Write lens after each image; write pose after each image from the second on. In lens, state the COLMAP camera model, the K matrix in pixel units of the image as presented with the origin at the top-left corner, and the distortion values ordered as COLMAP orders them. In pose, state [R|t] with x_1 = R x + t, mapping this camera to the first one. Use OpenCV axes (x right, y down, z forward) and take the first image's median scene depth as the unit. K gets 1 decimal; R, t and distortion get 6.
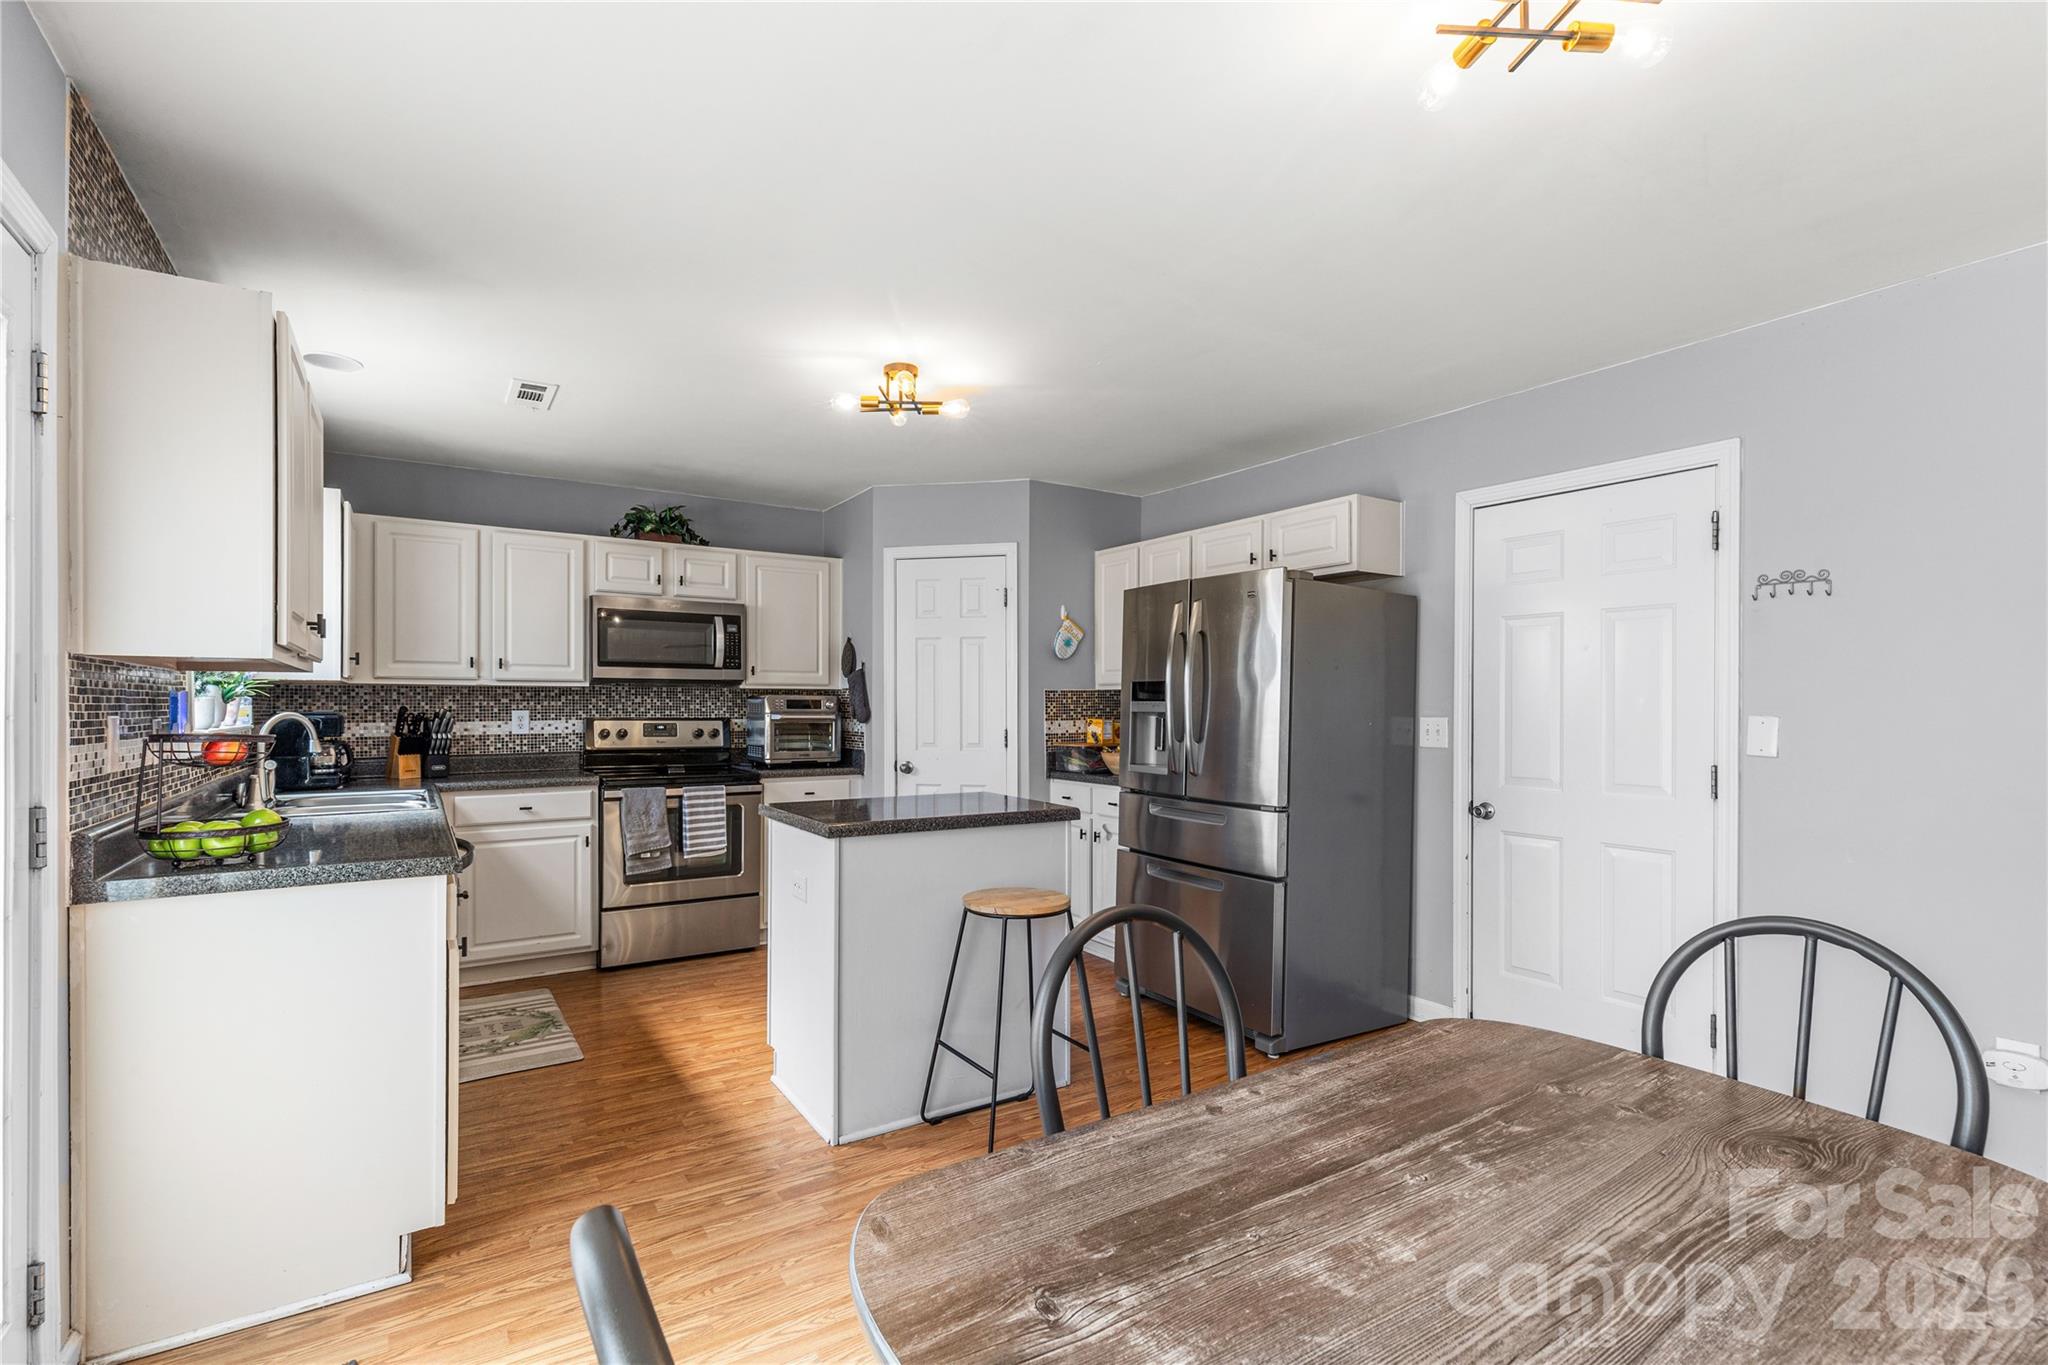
lens RADIAL K [[946.1, 0, 1026.8], [0, 946.1, 711.1], [0, 0, 1]] dist [0.002905, 0.000133]
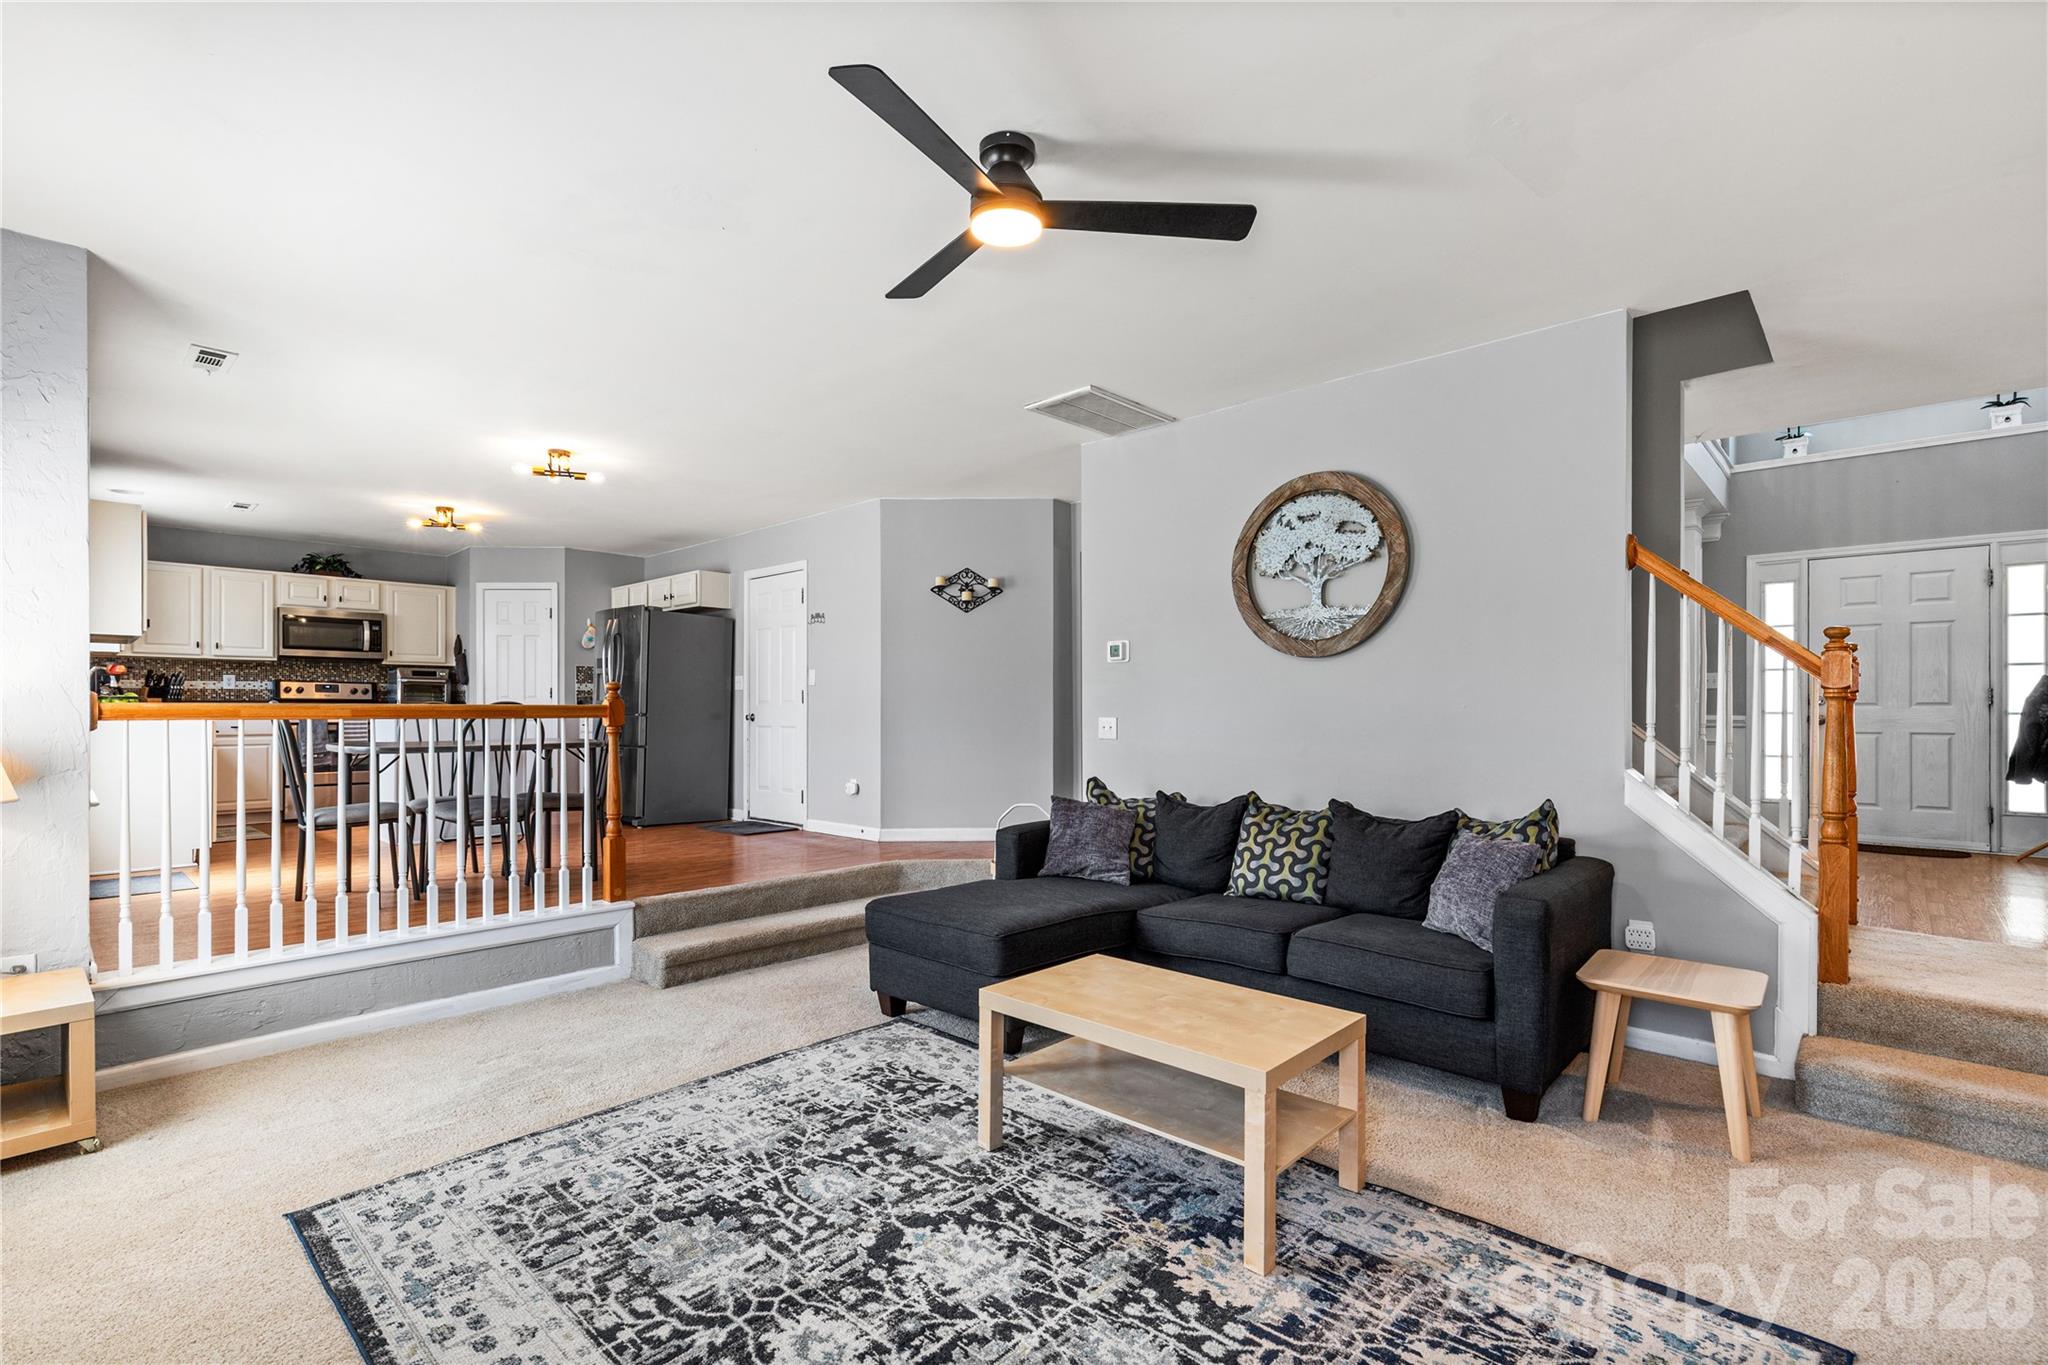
lens RADIAL K [[930.9, 0, 1027.4], [0, 930.9, 716.3], [0, 0, 1]] dist [0.002132, 0.000209]
pose [[0.972102, -0.003450, 0.234534, 0.445984], [0.003942, 0.999991, -0.001626, 0.080606], [-0.234526, 0.002505, 0.972107, -0.925014]]
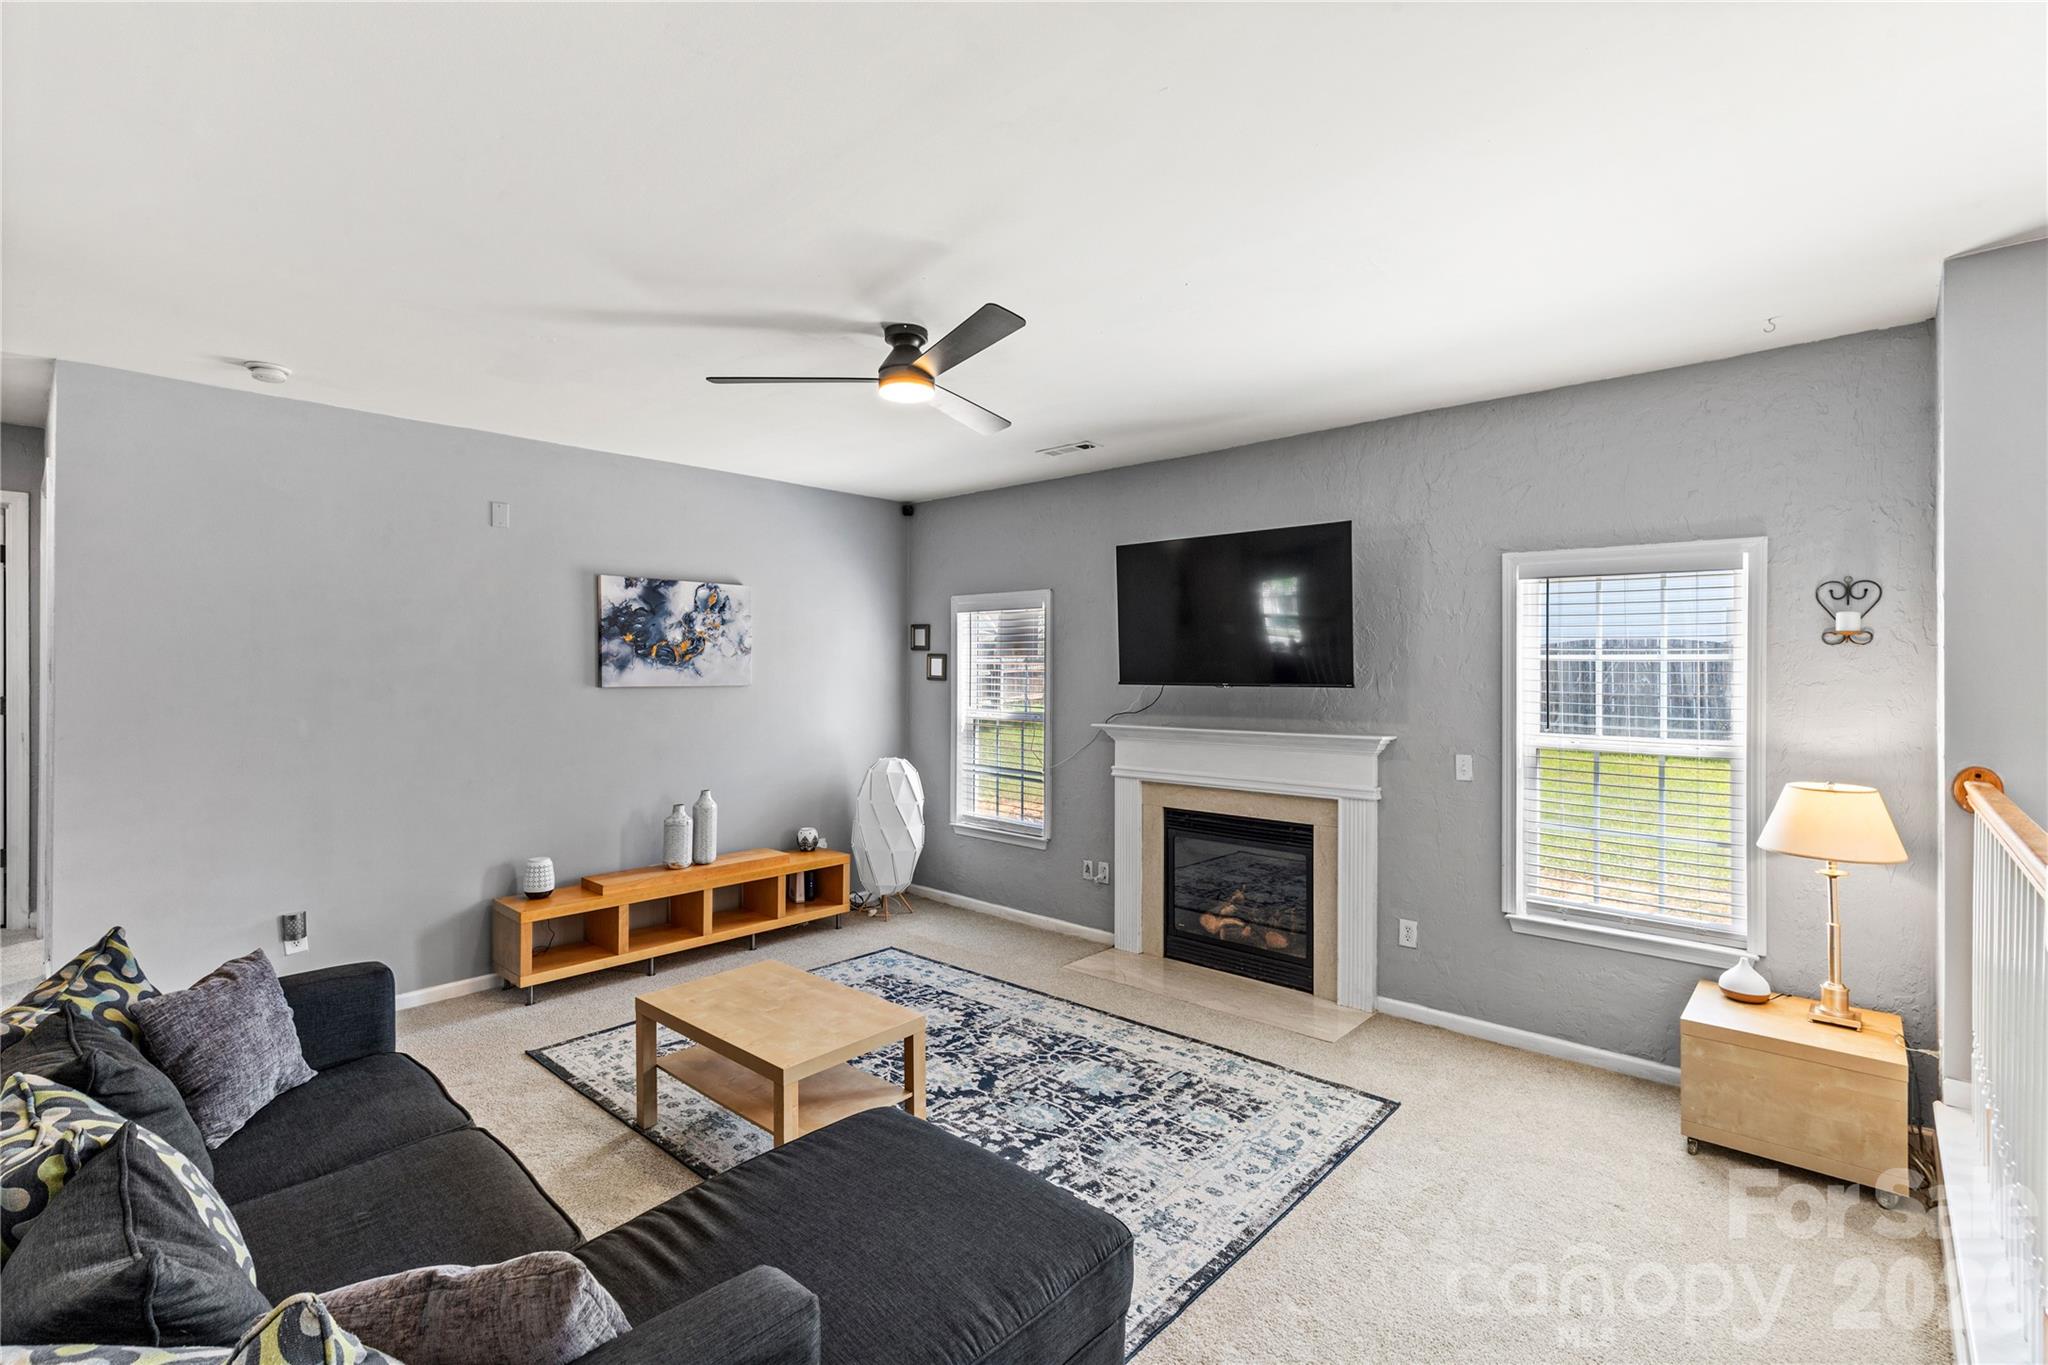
lens RADIAL K [[929.2, 0, 1027.9], [0, 929.2, 659.0], [0, 0, 1]] dist [0.001727, -0.000024]
pose [[-0.968496, -0.003892, -0.248999, 0.637675], [-0.003347, 0.999991, -0.002614, 0.000216], [0.249007, -0.001699, -0.968500, 0.246568]]
